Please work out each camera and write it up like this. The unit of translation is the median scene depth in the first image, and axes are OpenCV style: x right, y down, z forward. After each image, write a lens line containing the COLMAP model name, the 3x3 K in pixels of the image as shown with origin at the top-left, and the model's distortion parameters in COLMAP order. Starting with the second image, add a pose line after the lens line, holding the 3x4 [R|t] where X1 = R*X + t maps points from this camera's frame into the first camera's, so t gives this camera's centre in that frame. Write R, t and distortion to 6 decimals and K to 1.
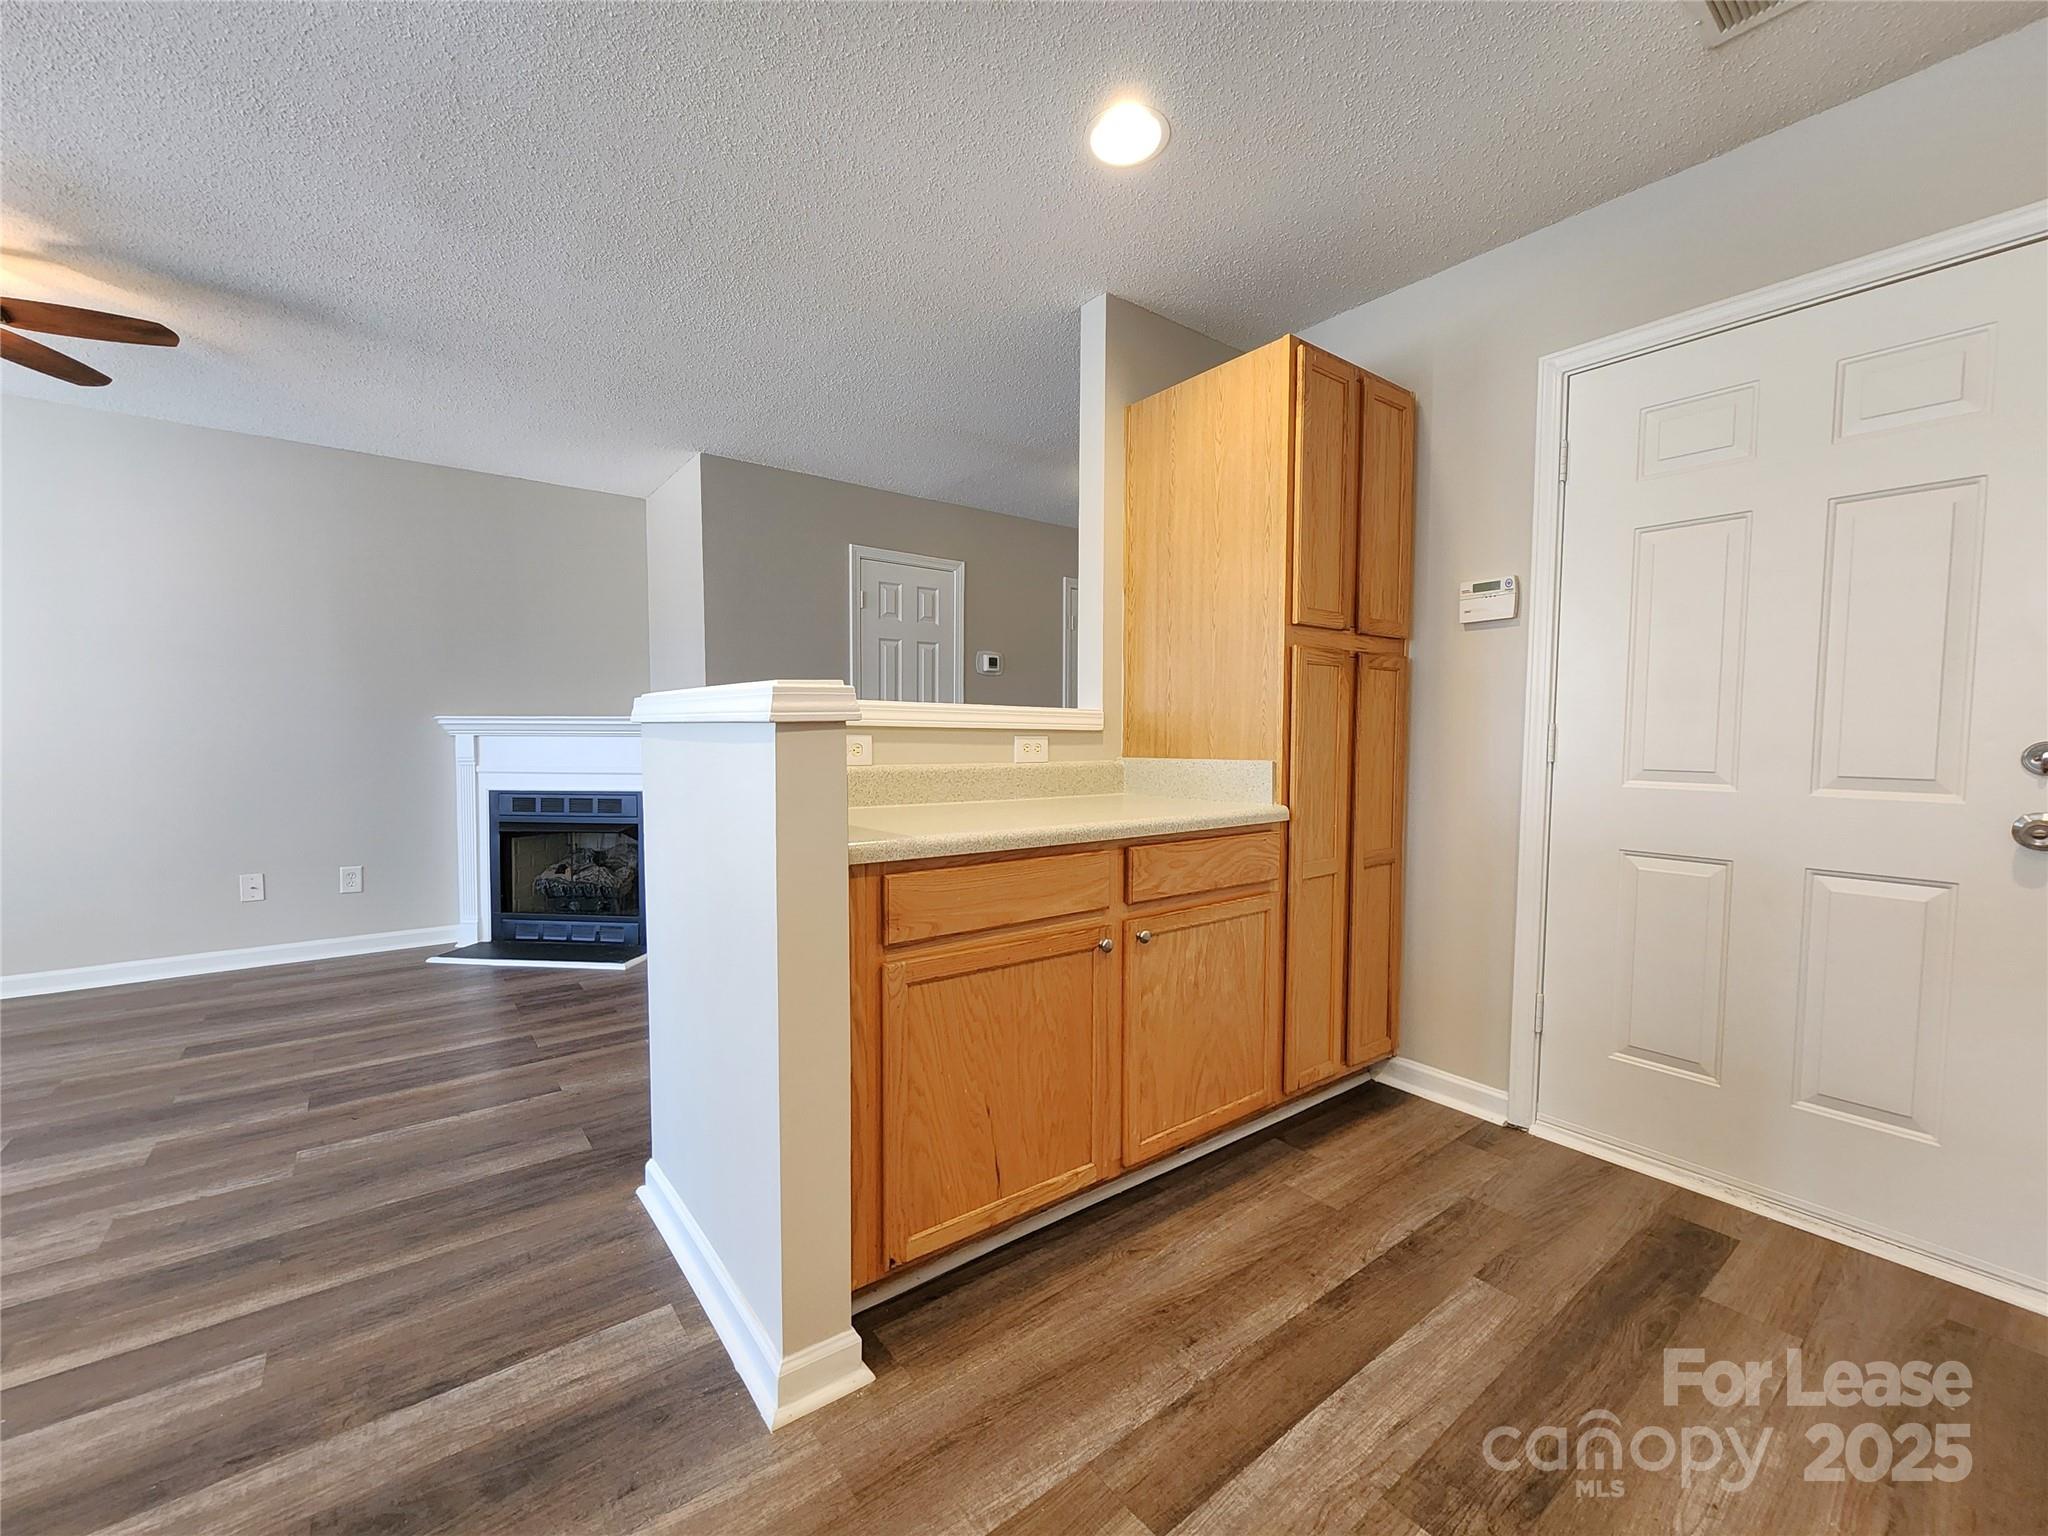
lens RADIAL K [[836.9, 0, 1017.9], [0, 836.9, 776.9], [0, 0, 1]] dist [0.001208, 0.000337]
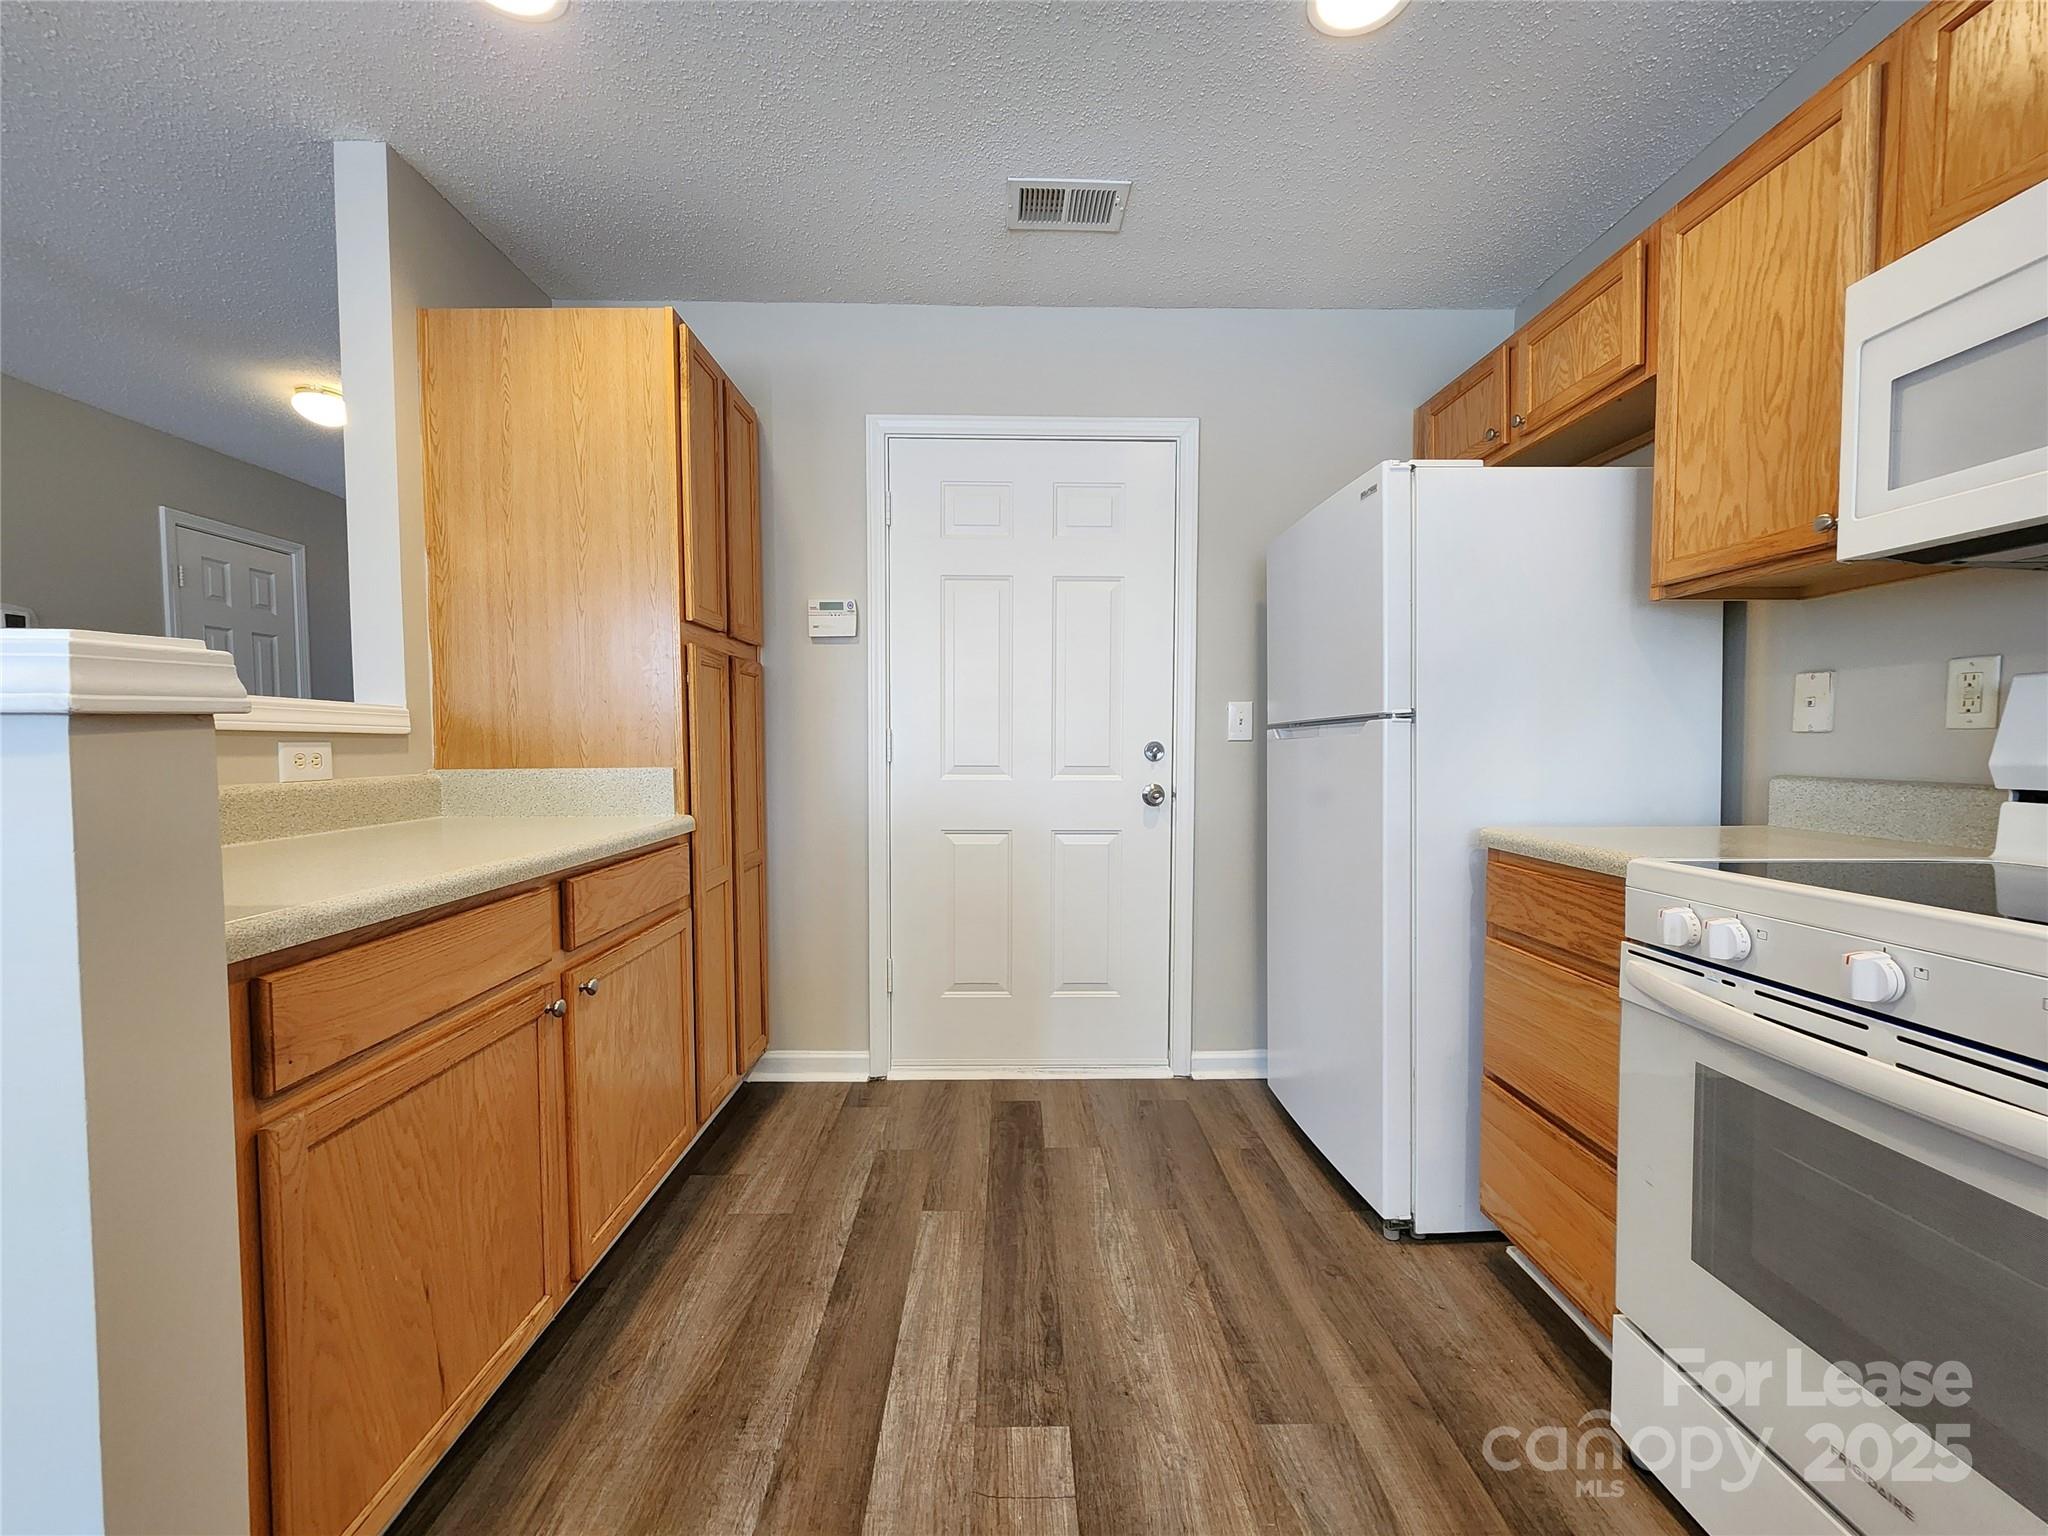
lens RADIAL K [[838.3, 0, 1025.1], [0, 838.3, 776.6], [0, 0, 1]] dist [0.001785, -0.000648]
pose [[0.595361, -0.038430, 0.802539, -0.205640], [0.044667, 0.998894, 0.014697, -0.005546], [-0.802216, 0.027097, 0.596419, 0.142778]]
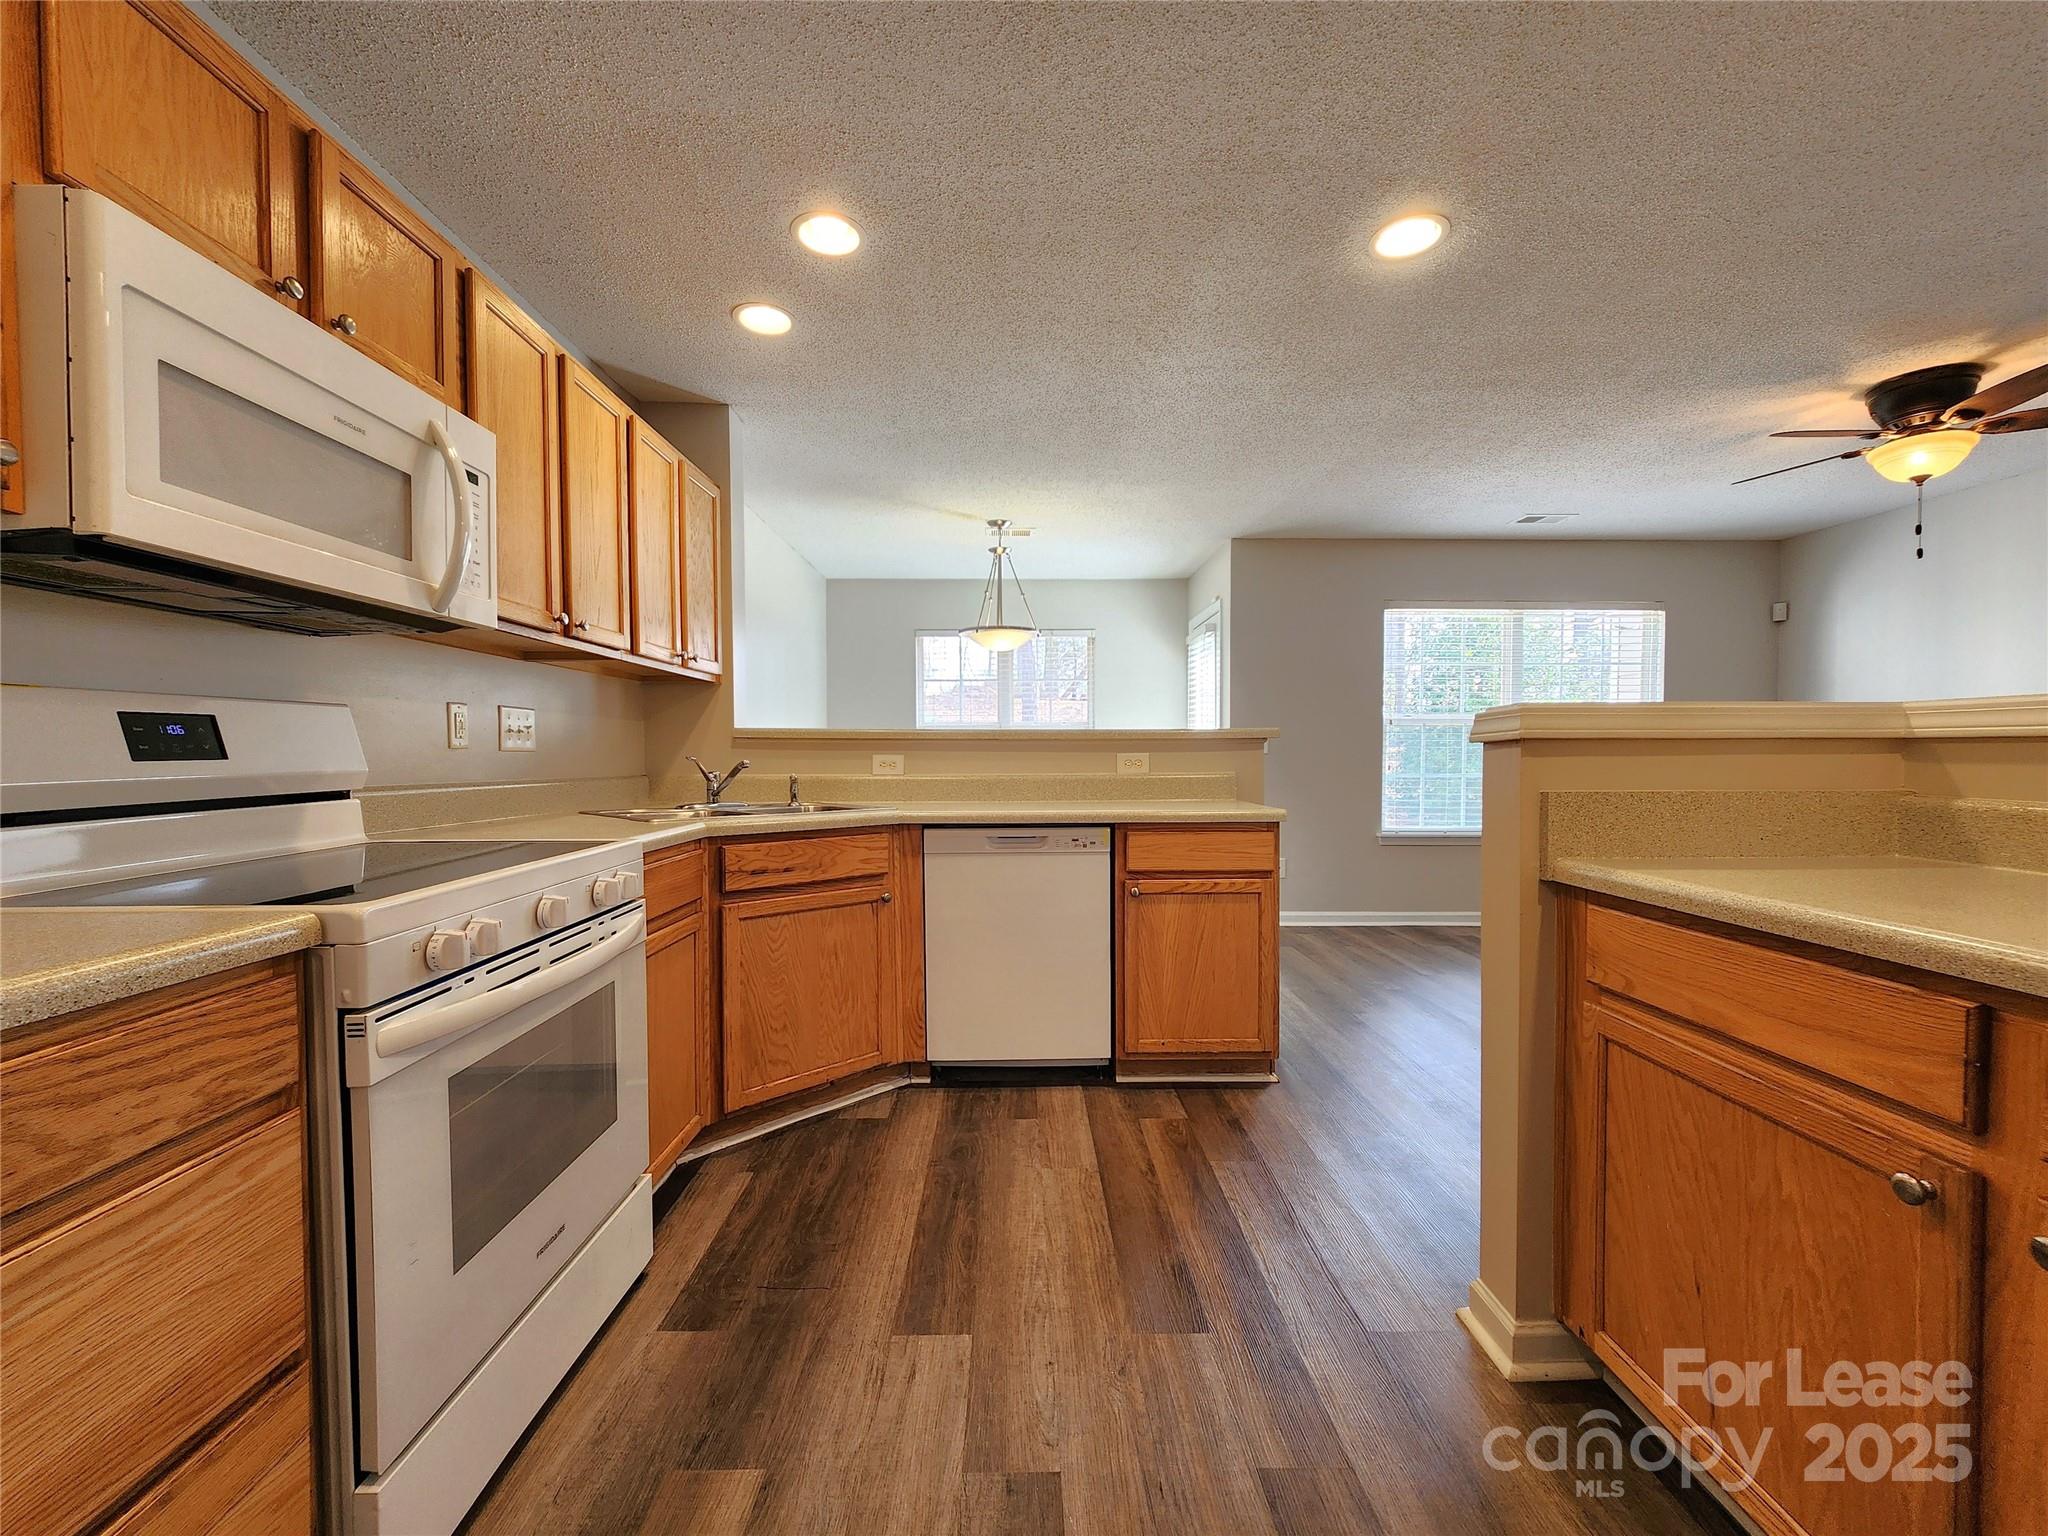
lens RADIAL K [[834.4, 0, 1025.9], [0, 834.4, 774.3], [0, 0, 1]] dist [-0.001647, -0.000079]
pose [[-0.601344, 0.014532, -0.798858, 0.629703], [-0.040657, 0.997983, 0.048759, -0.030589], [0.797955, 0.061800, -0.599540, 0.696750]]
